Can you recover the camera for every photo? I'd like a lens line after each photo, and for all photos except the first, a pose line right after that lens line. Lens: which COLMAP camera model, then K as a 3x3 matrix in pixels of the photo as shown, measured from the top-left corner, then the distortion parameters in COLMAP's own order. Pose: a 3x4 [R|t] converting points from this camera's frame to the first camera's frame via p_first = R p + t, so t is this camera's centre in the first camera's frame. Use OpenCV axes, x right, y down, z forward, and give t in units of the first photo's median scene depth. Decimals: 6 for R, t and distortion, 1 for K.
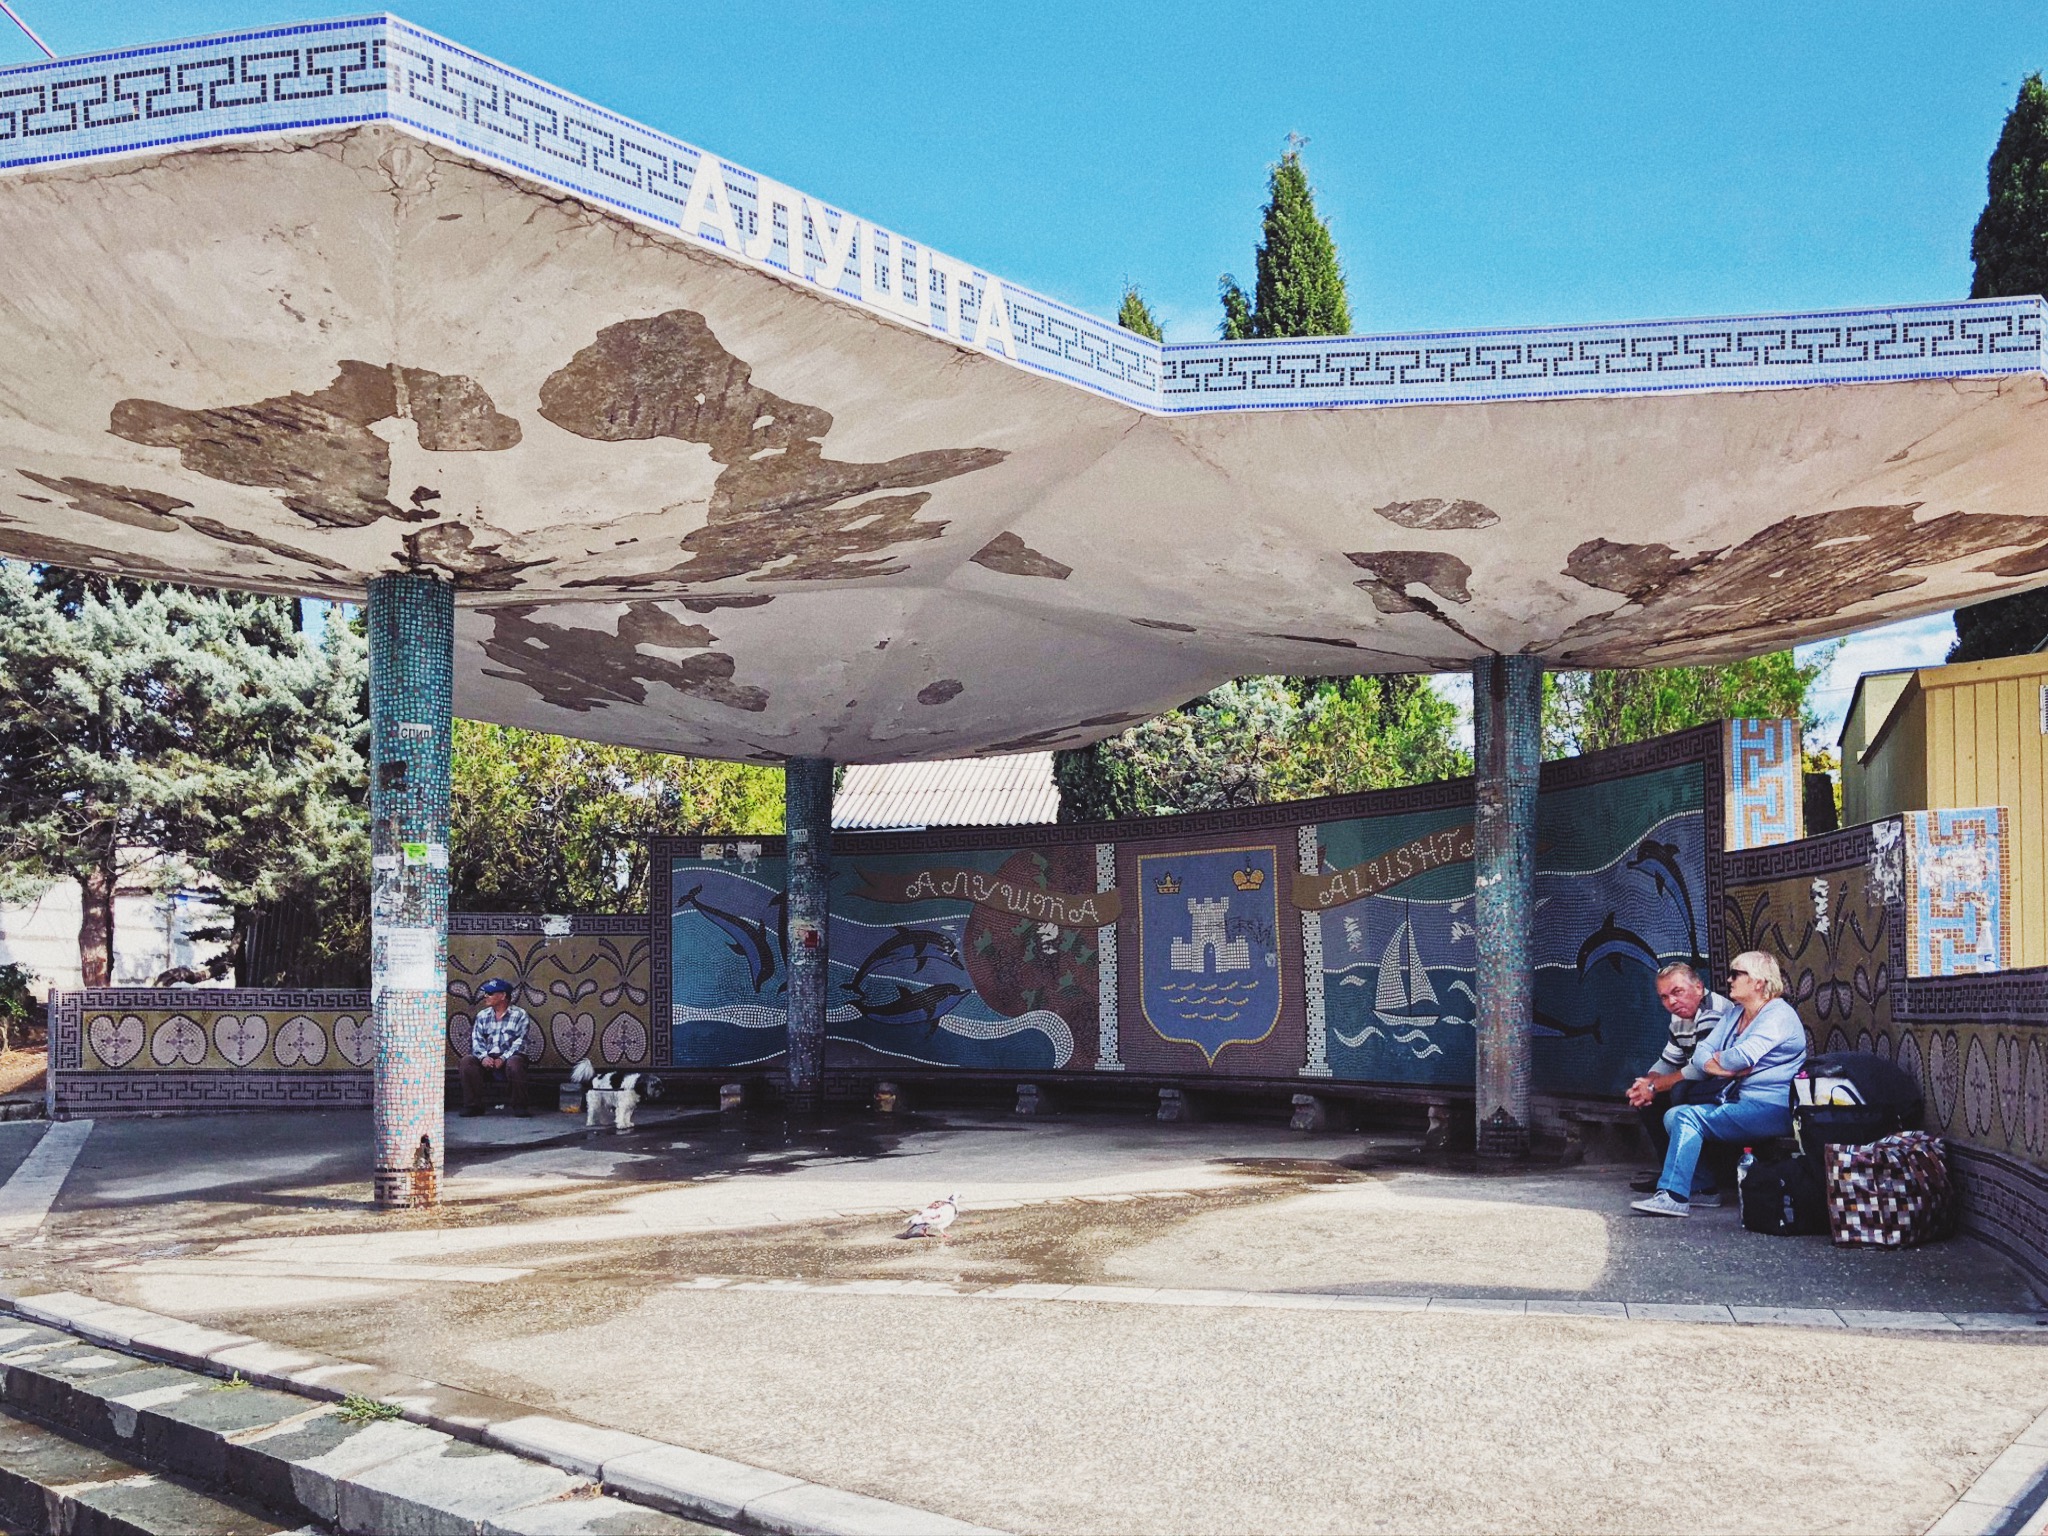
lens RADIAL K [[1786.7, 0, 1025.9], [0, 1786.7, 940.8], [0, 0, 1]] dist [0.003614, 0.011555]
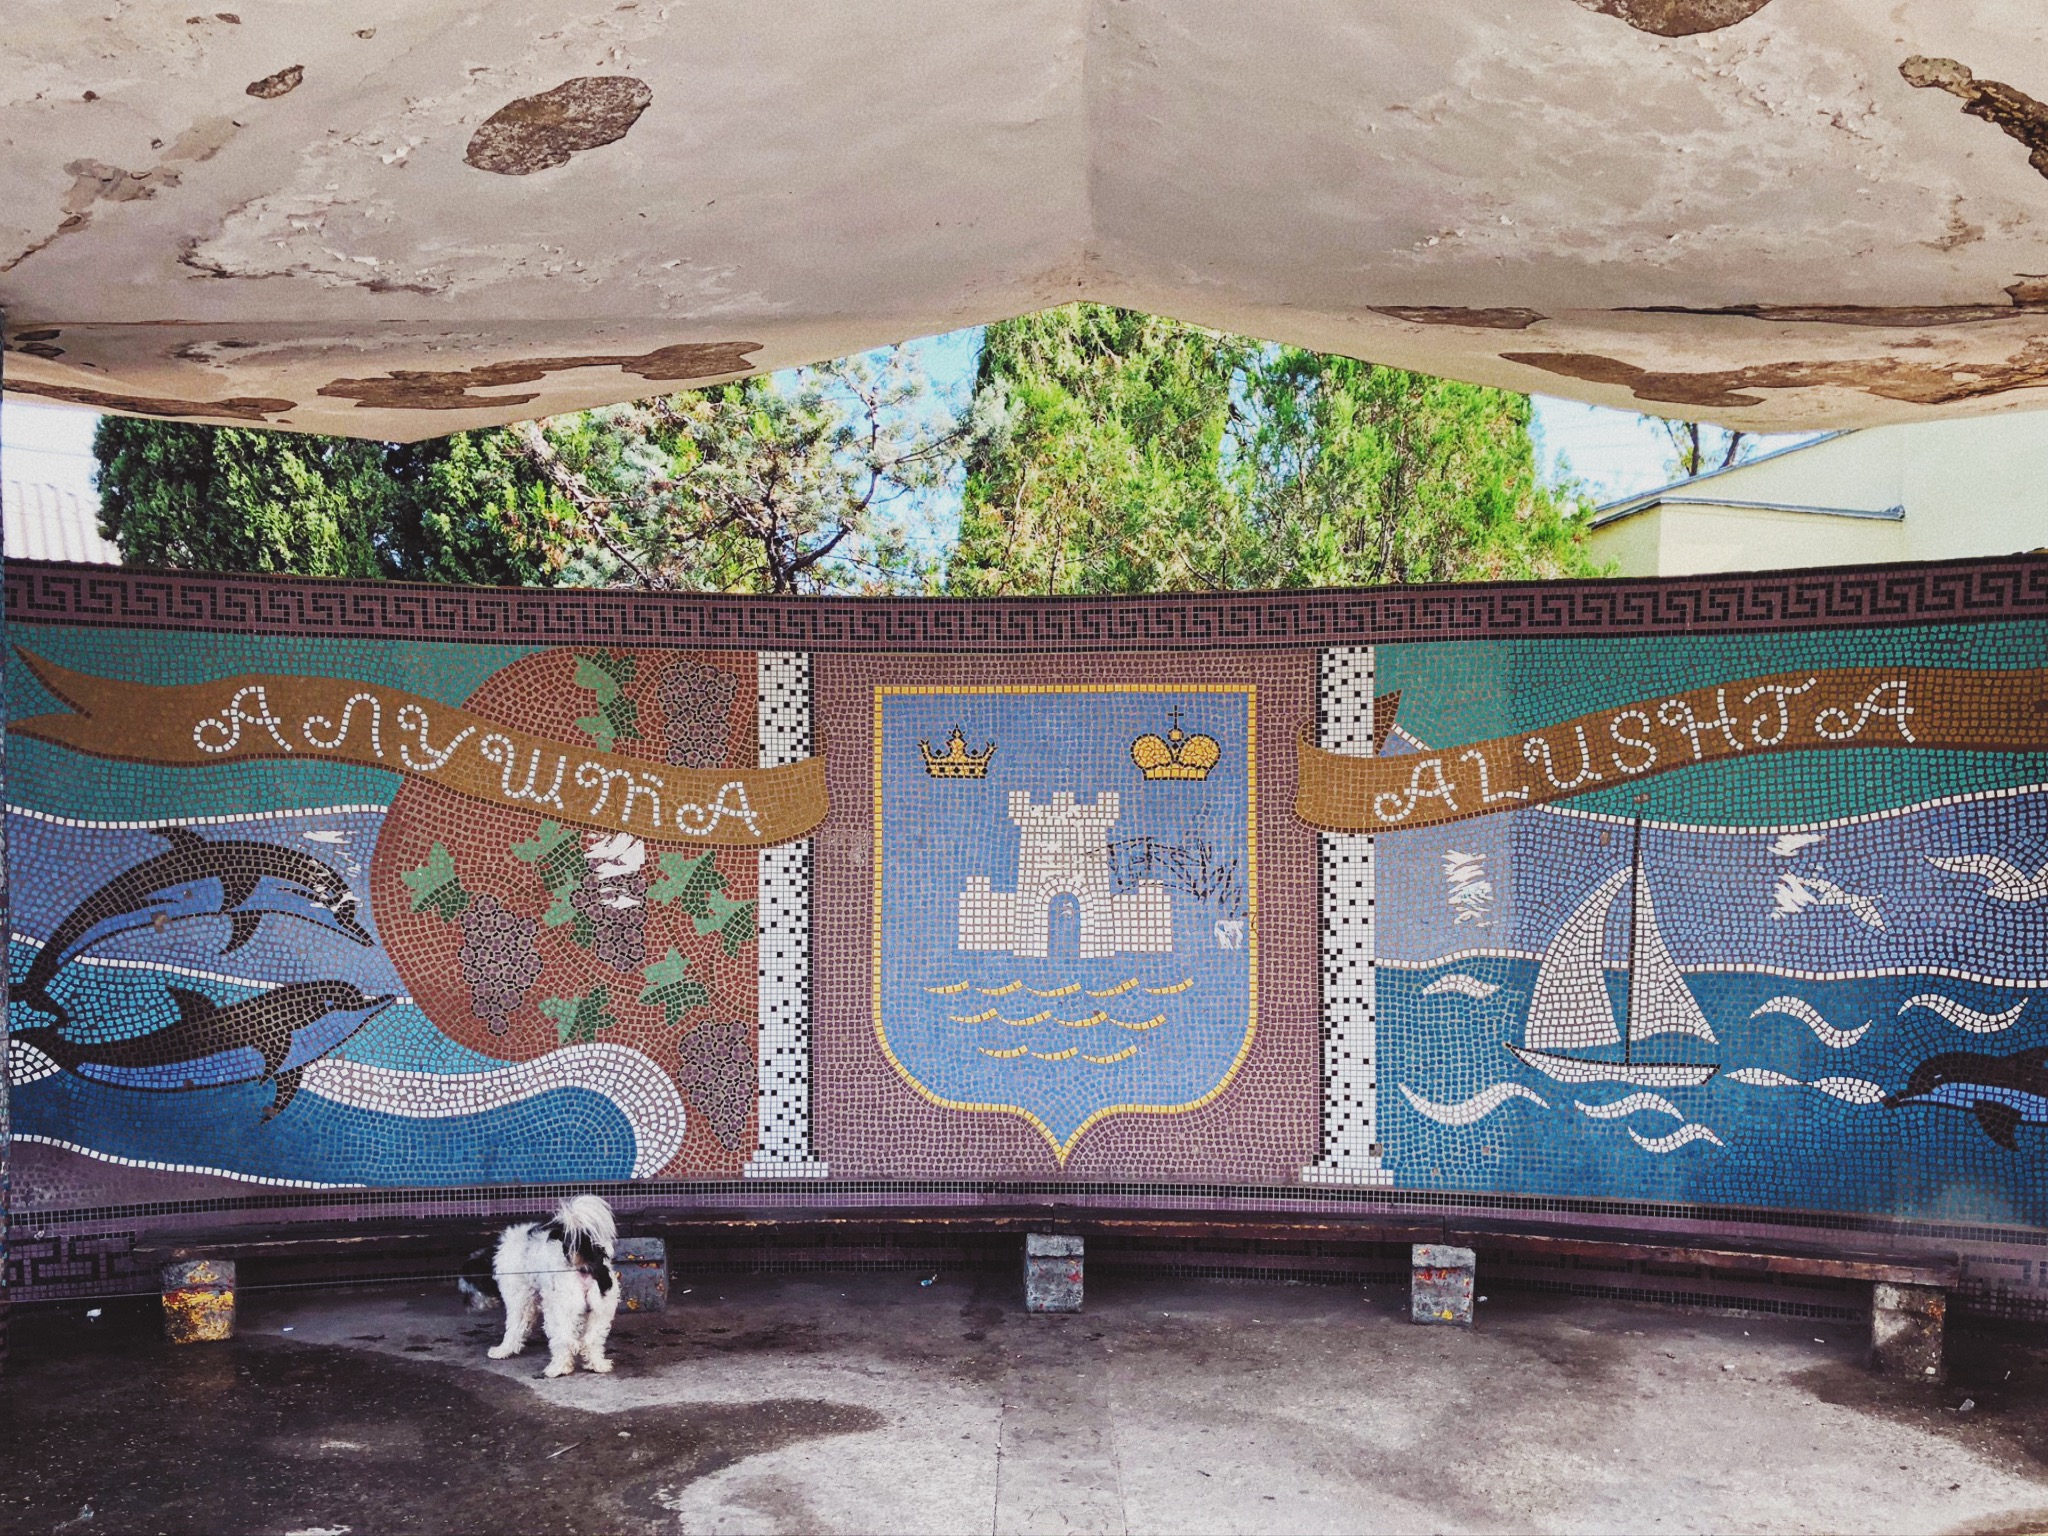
lens RADIAL K [[1756.2, 0, 1067.7], [0, 1756.2, 1006.8], [0, 0, 1]] dist [0.018106, 0.003213]
pose [[0.769988, -0.040917, 0.636745, -0.190814], [-0.029736, 0.994556, 0.099867, -0.015415], [-0.637365, -0.095831, 0.764580, 0.695435]]
